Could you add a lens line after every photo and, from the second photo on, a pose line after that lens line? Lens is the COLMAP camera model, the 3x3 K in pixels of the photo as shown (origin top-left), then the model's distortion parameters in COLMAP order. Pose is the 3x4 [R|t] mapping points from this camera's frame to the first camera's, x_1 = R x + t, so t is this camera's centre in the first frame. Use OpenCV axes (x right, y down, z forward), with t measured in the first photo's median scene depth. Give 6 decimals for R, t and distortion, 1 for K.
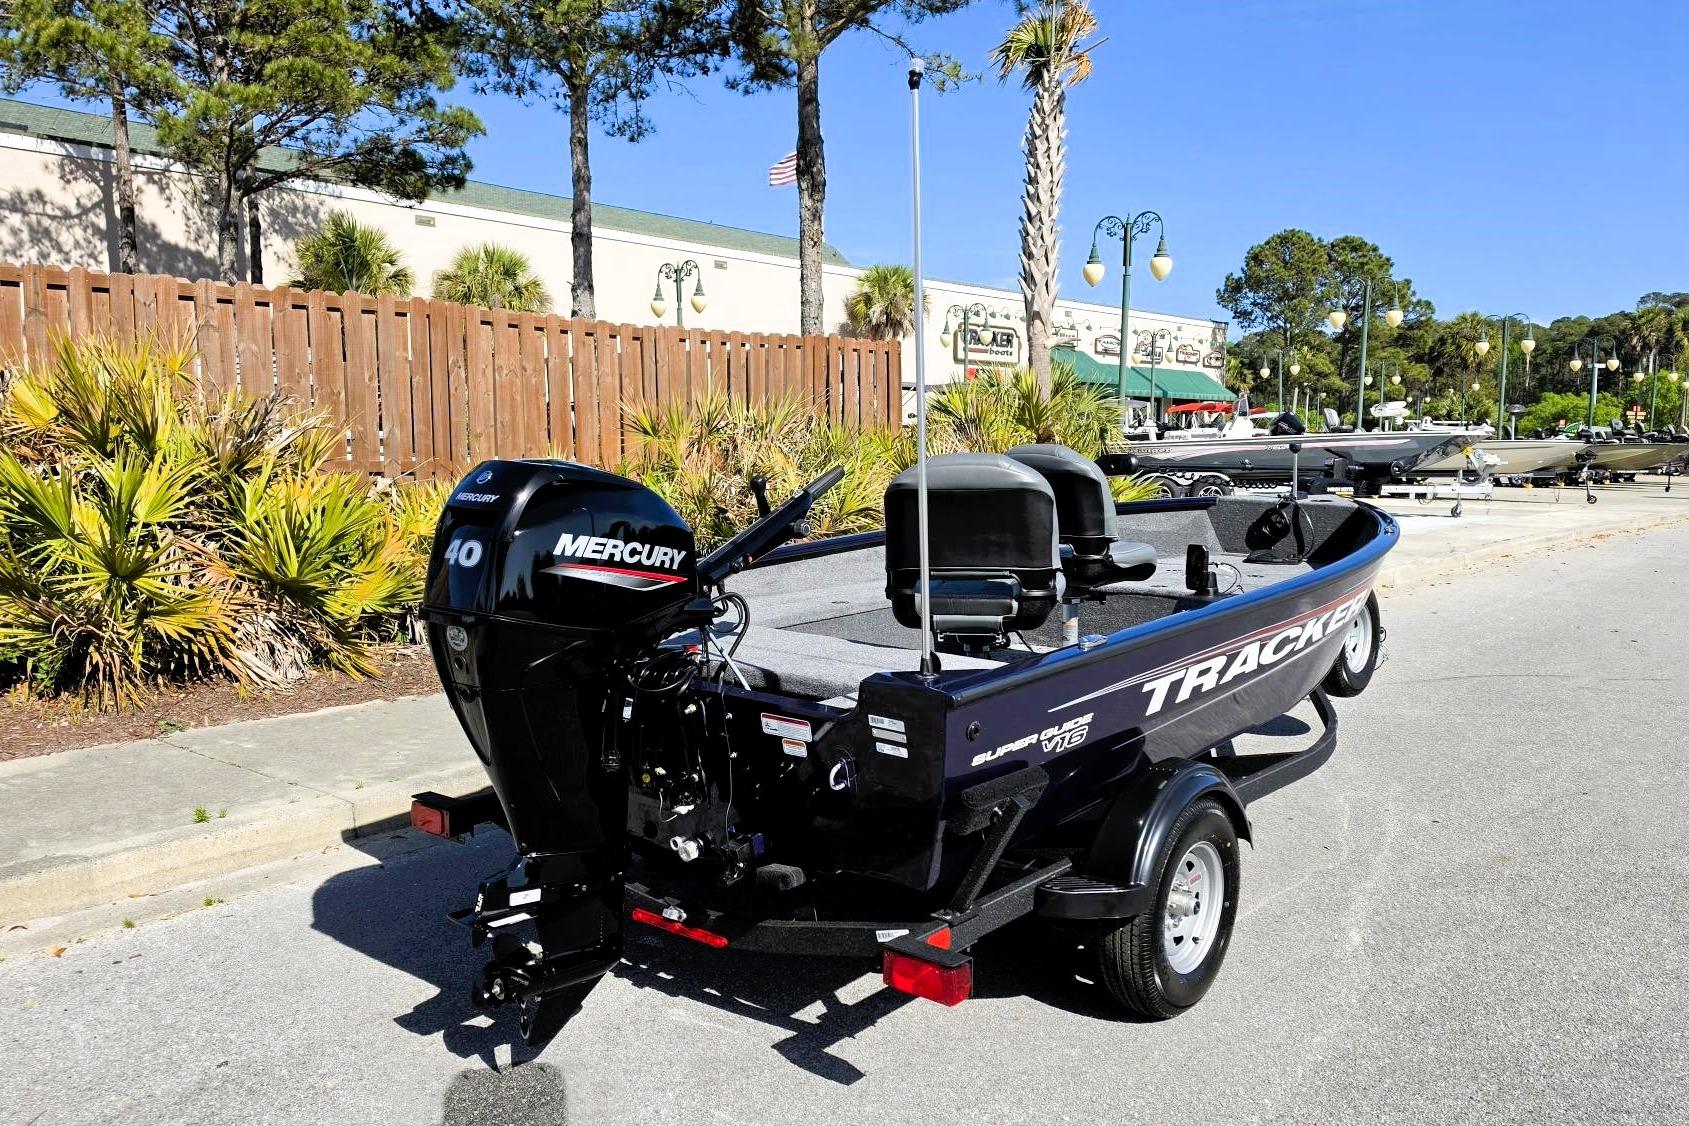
lens RADIAL K [[1375.0, 0, 869.3], [0, 1375.0, 559.5], [0, 0, 1]] dist [0.127419, -0.198953]
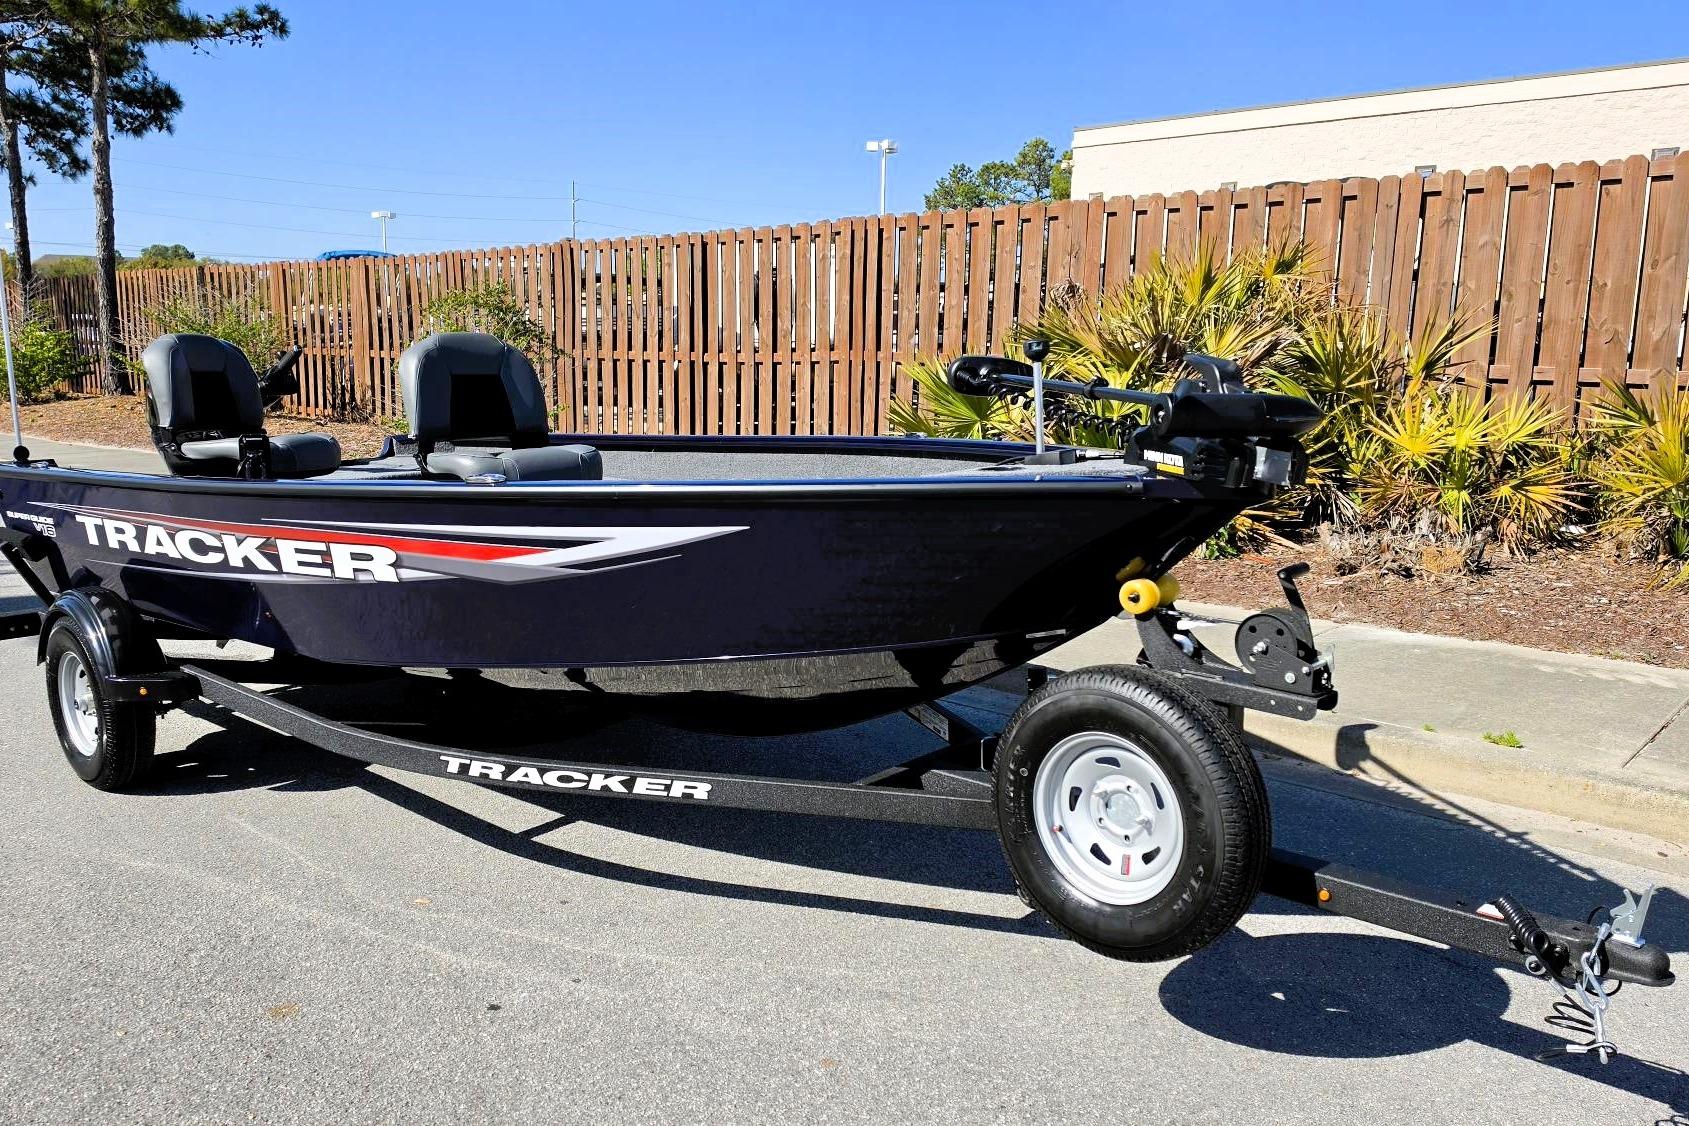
lens RADIAL K [[1372.3, 0, 823.8], [0, 1372.3, 586.8], [0, 0, 1]] dist [0.134902, -0.218793]
pose [[-0.088768, 0.173086, -0.980898, 0.244726], [-0.096331, 0.978678, 0.181411, -0.025280], [0.991383, 0.110594, -0.070202, 0.307497]]
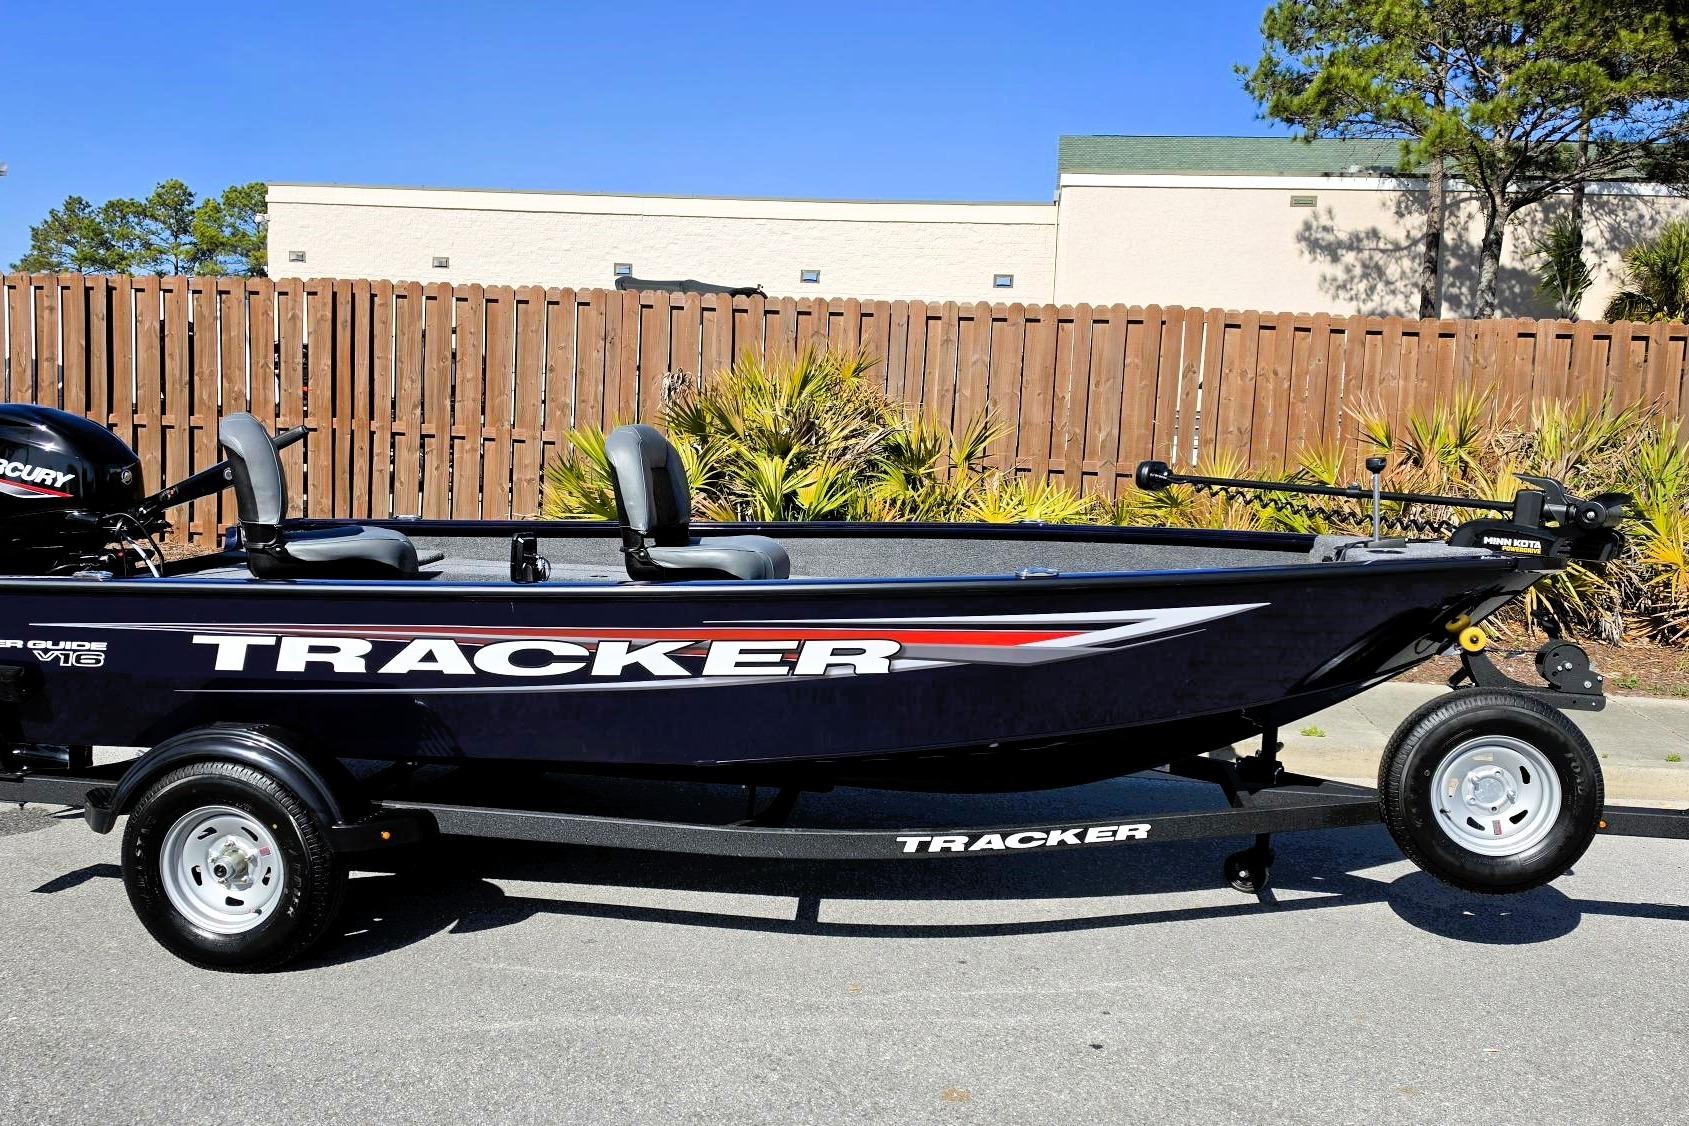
lens RADIAL K [[1379.1, 0, 844.5], [0, 1379.1, 563.0], [0, 0, 1]] dist [0.113858, -0.181235]
pose [[0.512968, 0.103767, -0.852113, 0.229802], [-0.117722, 0.991792, 0.049908, -0.012533], [0.850297, 0.074711, 0.520973, 0.148942]]
